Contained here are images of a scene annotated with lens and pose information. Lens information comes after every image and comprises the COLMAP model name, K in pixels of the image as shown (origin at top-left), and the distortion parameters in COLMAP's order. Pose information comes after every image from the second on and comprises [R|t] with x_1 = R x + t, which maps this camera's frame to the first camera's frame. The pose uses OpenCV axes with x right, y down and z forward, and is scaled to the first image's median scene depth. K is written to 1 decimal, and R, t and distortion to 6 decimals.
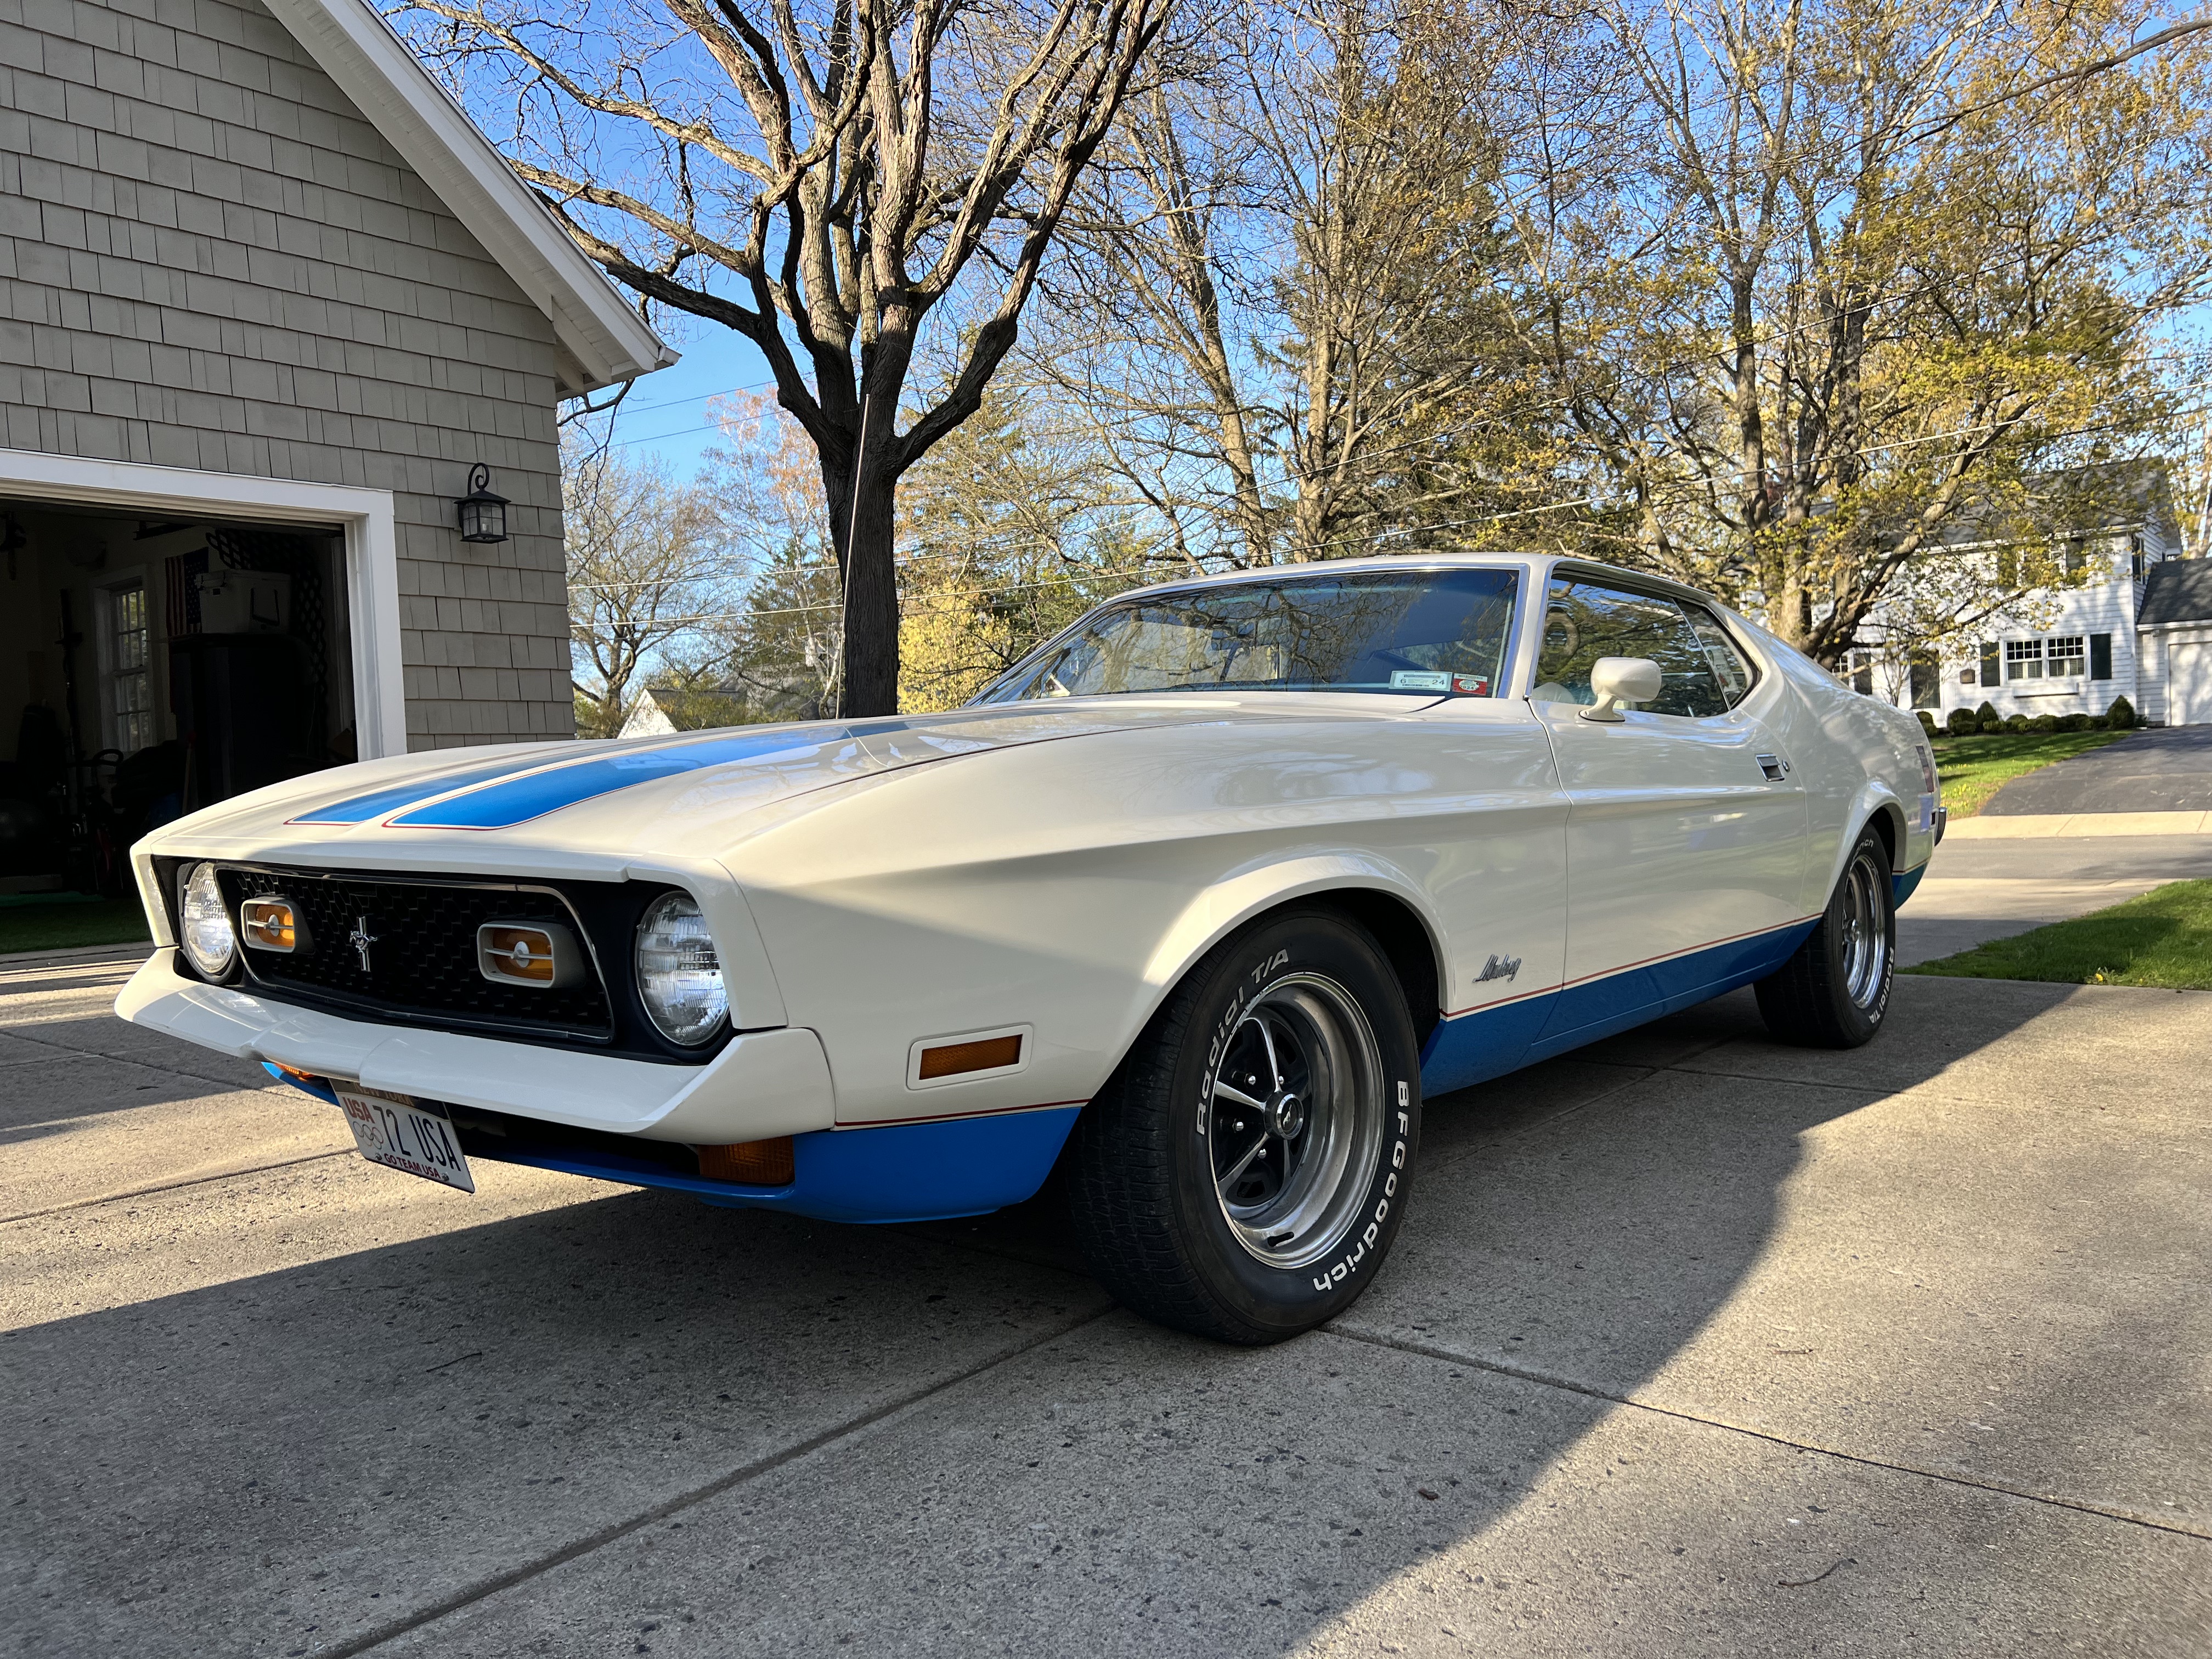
lens RADIAL K [[1731.6, 0, 1155.5], [0, 1731.6, 723.4], [0, 0, 1]] dist [0.027452, -0.009279]
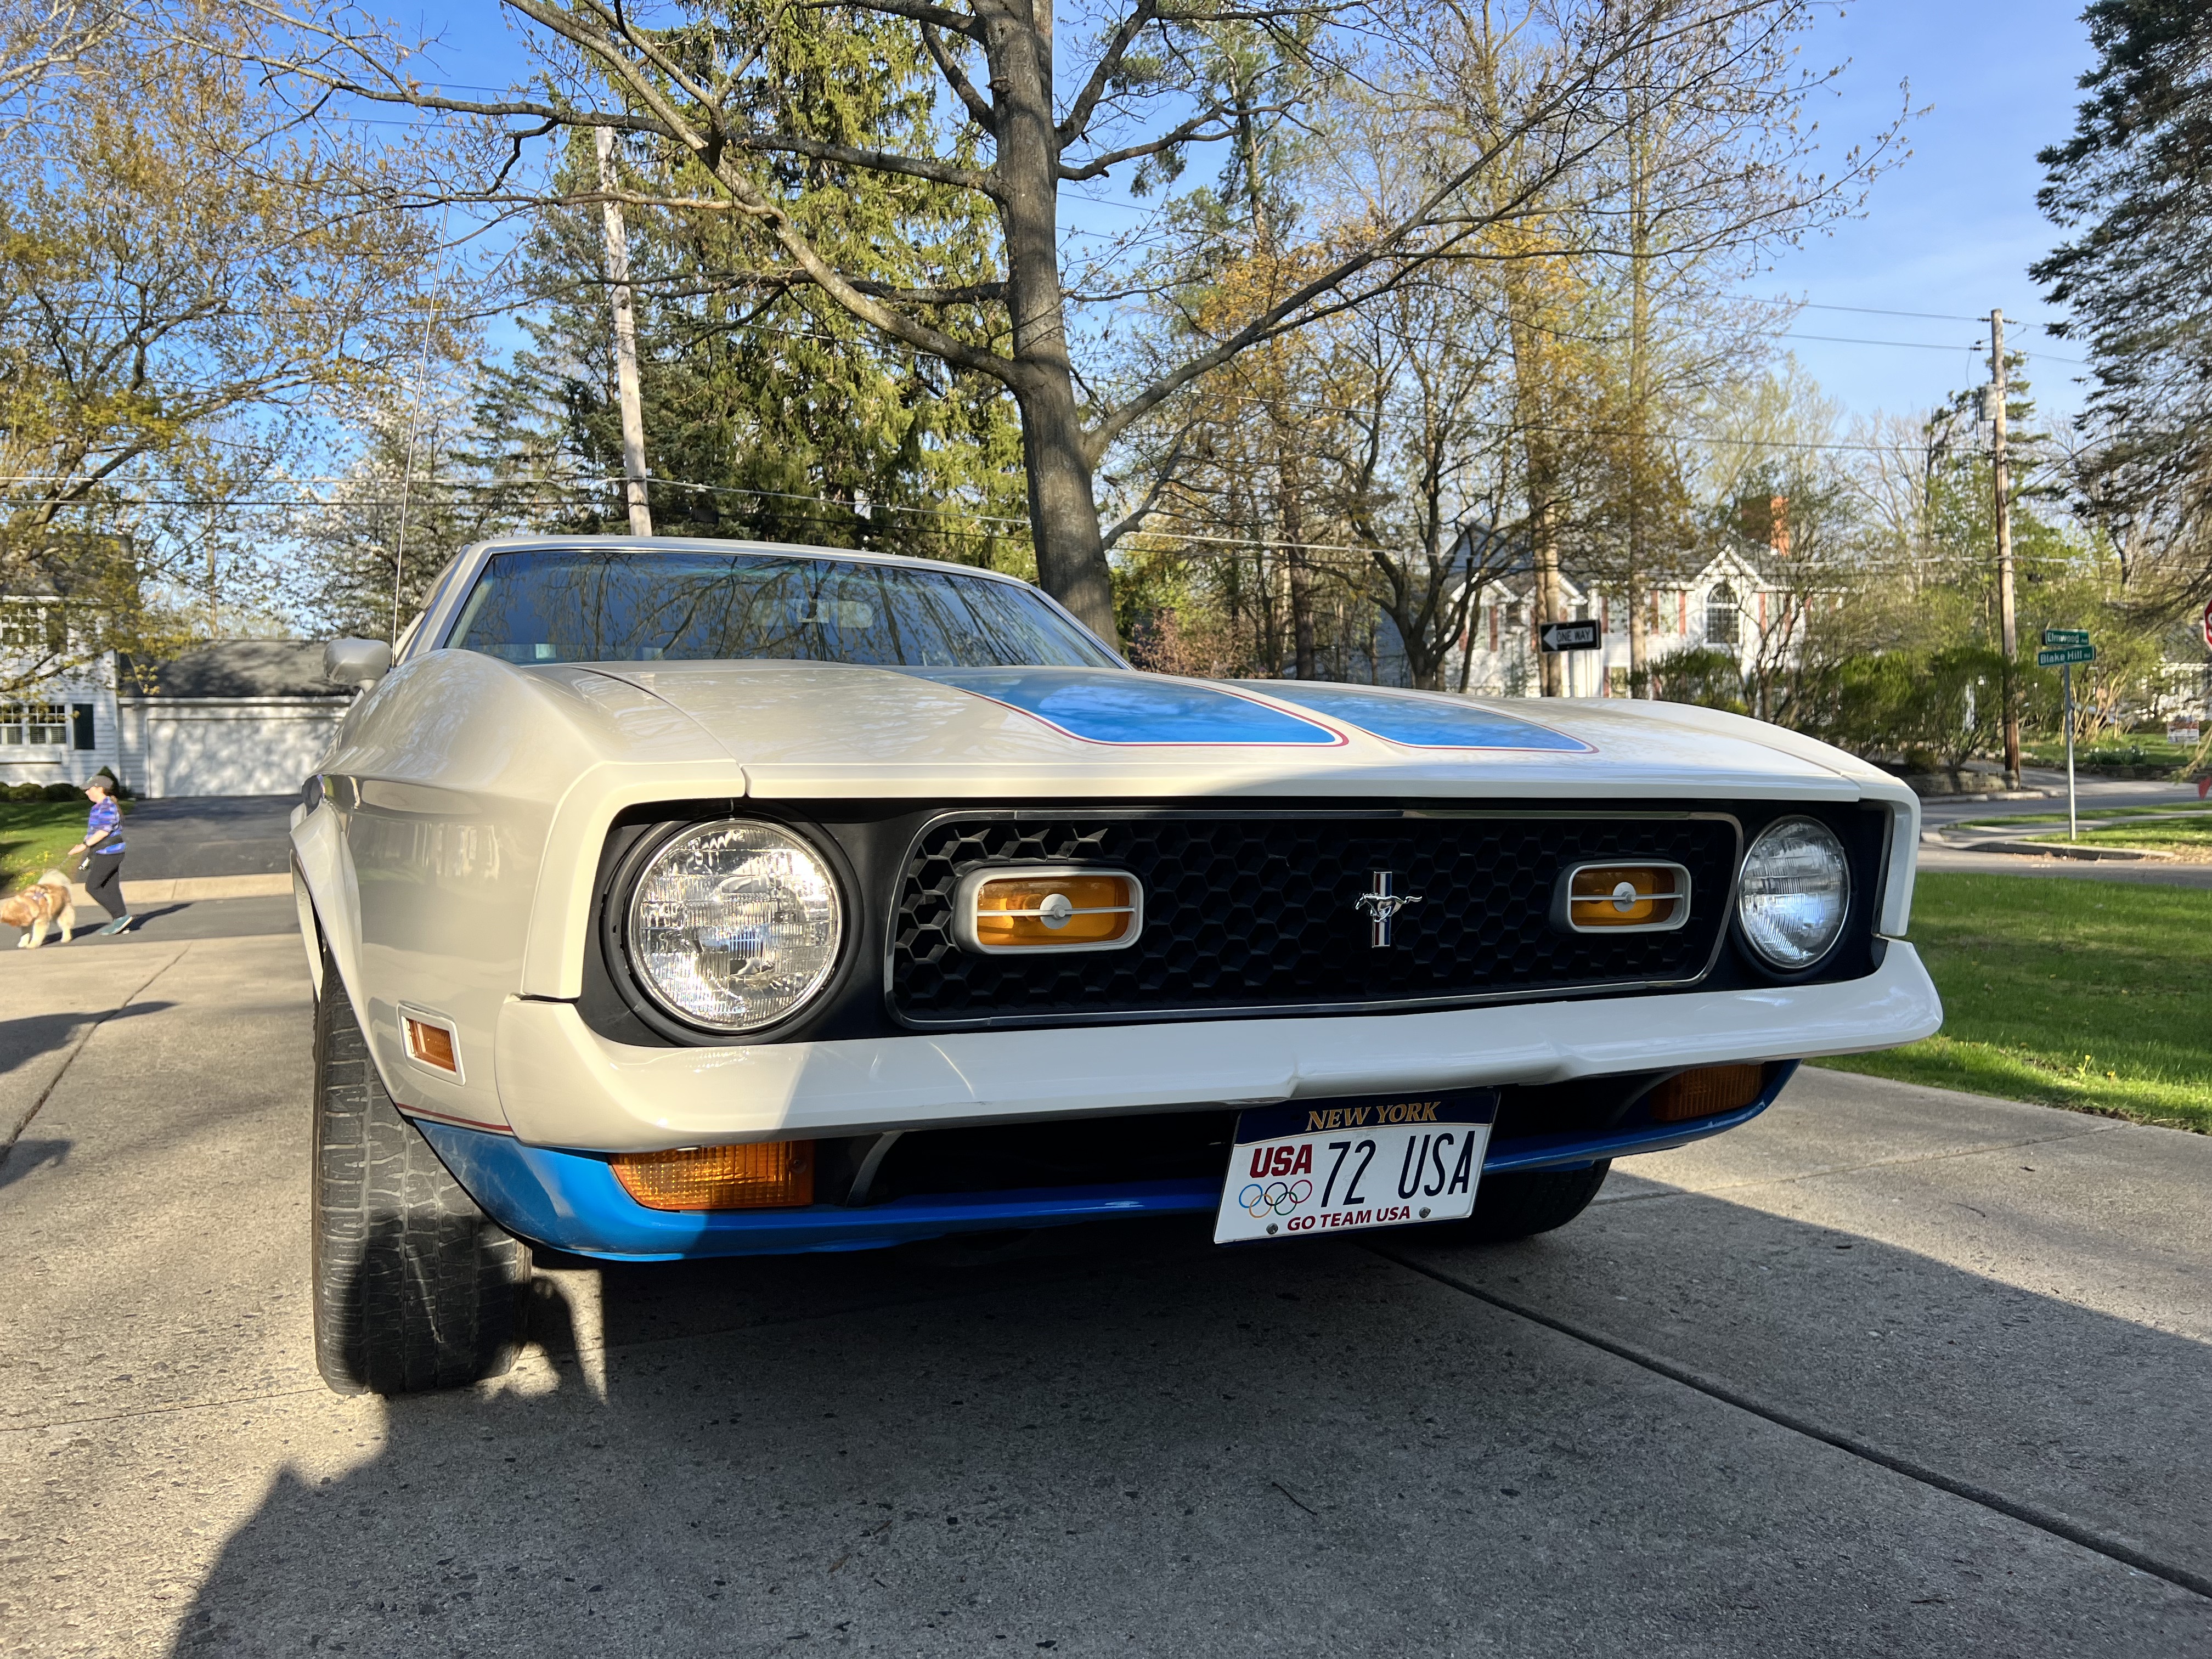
lens RADIAL K [[1686.1, 0, 1106.0], [0, 1686.1, 829.5], [0, 0, 1]] dist [0.018286, -0.011089]
pose [[0.405223, 0.009329, 0.914170, -1.042796], [-0.020898, 0.999781, -0.000939, 0.090864], [-0.913979, -0.018724, 0.405329, 0.771969]]
